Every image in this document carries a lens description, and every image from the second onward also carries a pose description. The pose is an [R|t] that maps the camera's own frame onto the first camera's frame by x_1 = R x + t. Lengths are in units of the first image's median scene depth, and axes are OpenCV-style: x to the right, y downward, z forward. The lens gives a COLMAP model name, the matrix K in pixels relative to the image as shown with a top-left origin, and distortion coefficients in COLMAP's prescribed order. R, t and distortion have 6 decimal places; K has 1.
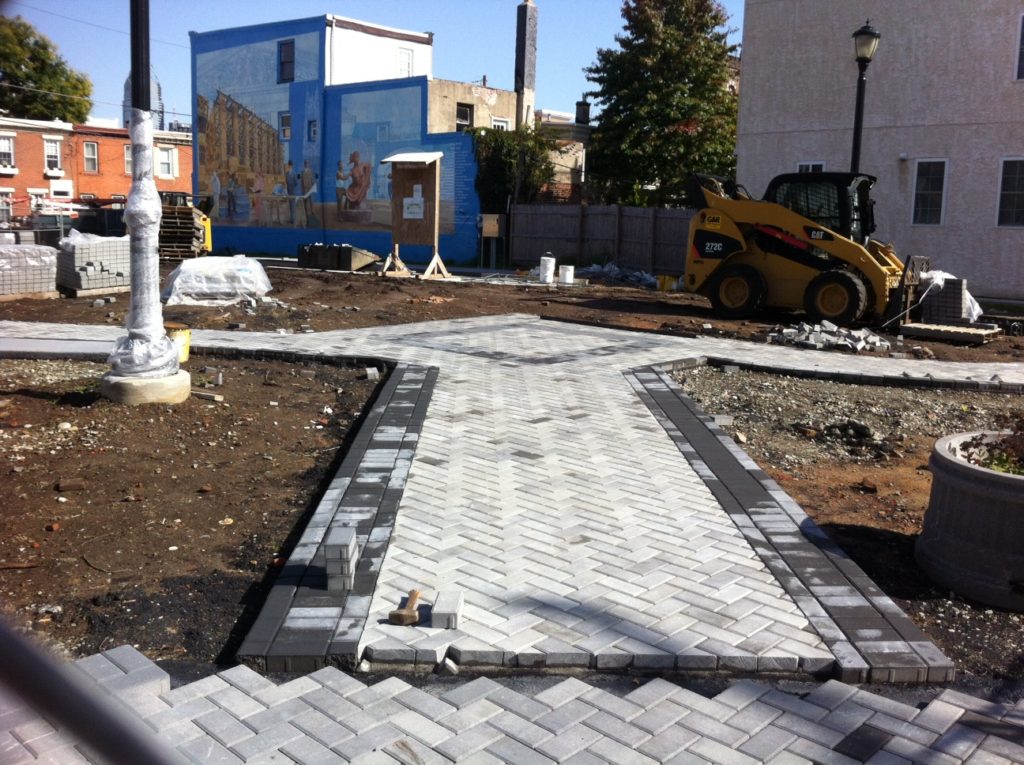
lens RADIAL K [[984.0, 0, 512.0], [0, 984.0, 382.5], [0, 0, 1]] dist [0.066052, -0.229982]
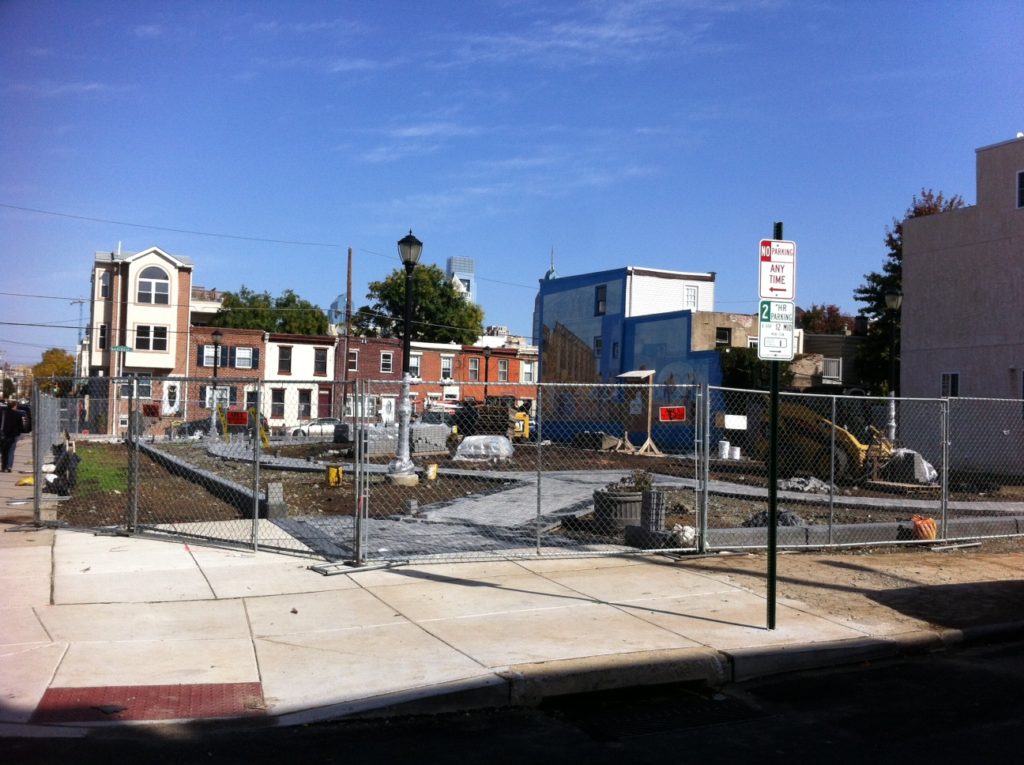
lens RADIAL K [[984.0, 0, 512.0], [0, 984.0, 382.5], [0, 0, 1]] dist [0.066052, -0.229982]
pose [[0.924597, -0.012288, -0.380748, 0.172257], [-0.062864, 0.980856, -0.184310, 0.041883], [0.375724, 0.194348, 0.906124, -0.246964]]
